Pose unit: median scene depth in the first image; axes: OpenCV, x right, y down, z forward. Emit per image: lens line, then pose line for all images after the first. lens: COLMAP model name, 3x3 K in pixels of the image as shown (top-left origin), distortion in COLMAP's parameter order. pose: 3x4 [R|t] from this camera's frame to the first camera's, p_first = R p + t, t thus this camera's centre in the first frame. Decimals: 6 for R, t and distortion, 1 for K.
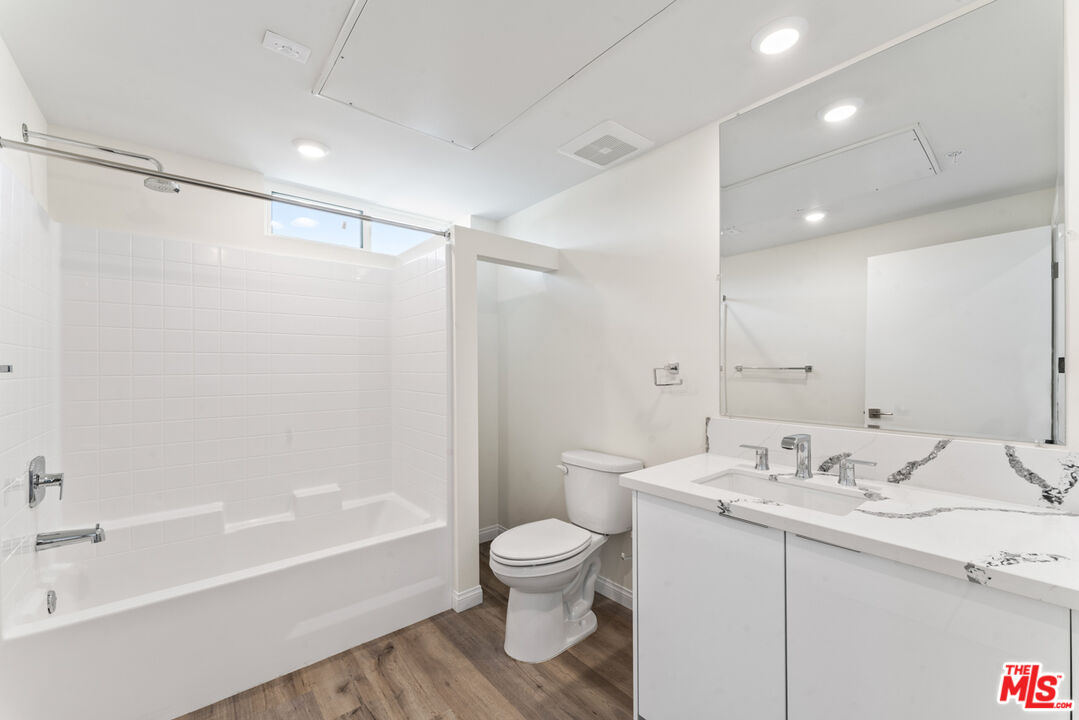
lens RADIAL K [[432.5, 0, 540.9], [0, 432.5, 365.5], [0, 0, 1]] dist [-0.001121, -0.000169]
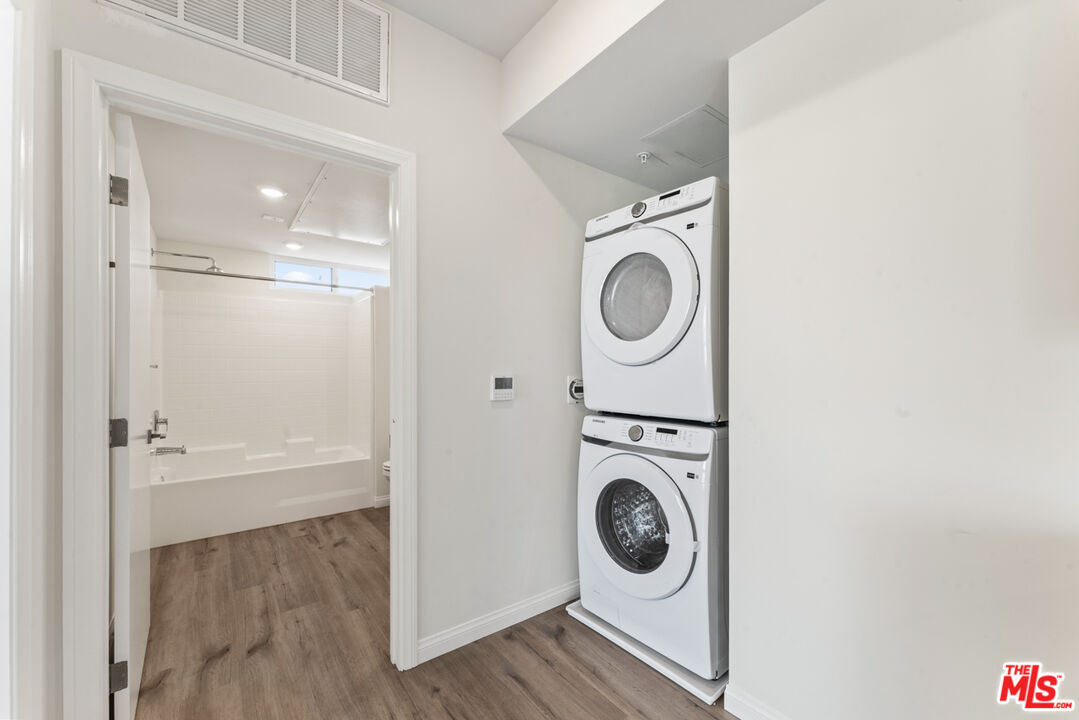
lens RADIAL K [[421.3, 0, 535.3], [0, 421.3, 364.6], [0, 0, 1]] dist [-0.000791, -0.000023]
pose [[0.999208, 0.002358, -0.039721, 0.592754], [-0.002481, 0.999992, -0.003060, -0.001278], [0.039714, 0.003156, 0.999206, -0.771235]]
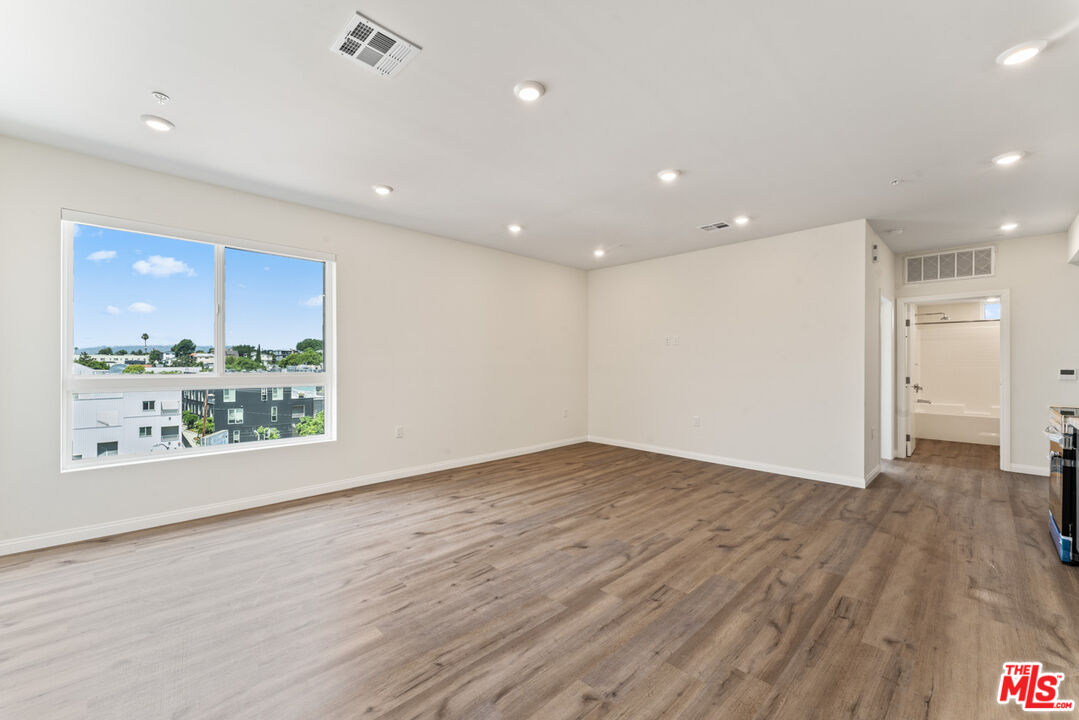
lens RADIAL K [[421.3, 0, 535.3], [0, 421.3, 364.6], [0, 0, 1]] dist [-0.000791, -0.000023]
pose [[0.059890, 0.005335, -0.998191, 2.669401], [0.001569, 0.999984, 0.005439, -0.018984], [0.998204, -0.001892, 0.059880, -2.891259]]
